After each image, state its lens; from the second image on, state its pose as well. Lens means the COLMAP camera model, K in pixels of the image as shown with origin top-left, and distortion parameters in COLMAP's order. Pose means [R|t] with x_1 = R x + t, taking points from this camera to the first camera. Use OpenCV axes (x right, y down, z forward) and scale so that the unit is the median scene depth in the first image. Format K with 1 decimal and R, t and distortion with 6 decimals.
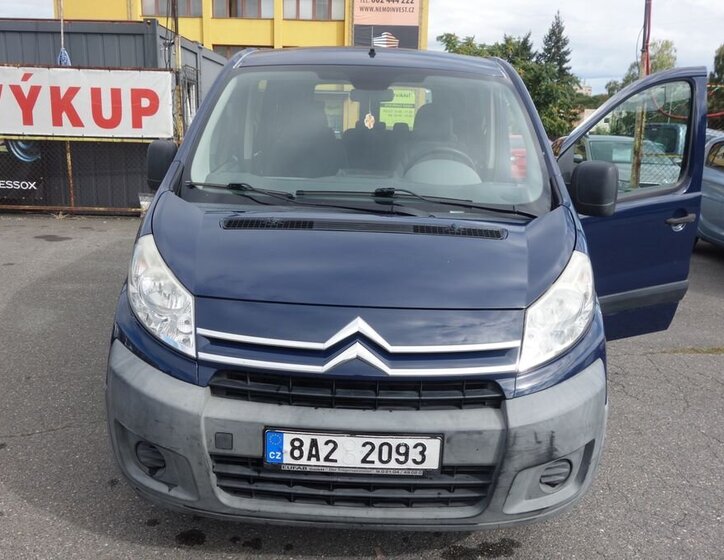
lens RADIAL K [[661.5, 0, 362.0], [0, 661.5, 280.0], [0, 0, 1]] dist [0.006566, 0.011440]
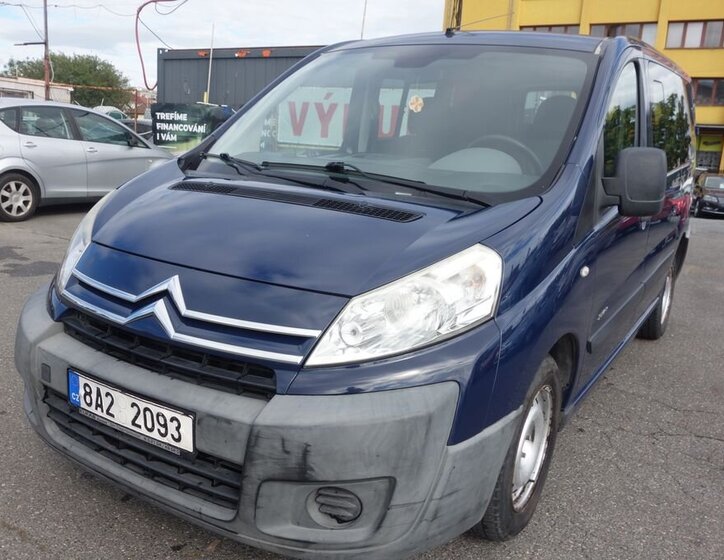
lens RADIAL K [[661.5, 0, 362.0], [0, 661.5, 280.0], [0, 0, 1]] dist [0.006566, 0.011440]
pose [[0.859397, 0.132434, -0.493860, 0.714820], [-0.156293, 0.987685, -0.007117, 0.028810], [0.486836, 0.083303, 0.869512, 0.322526]]
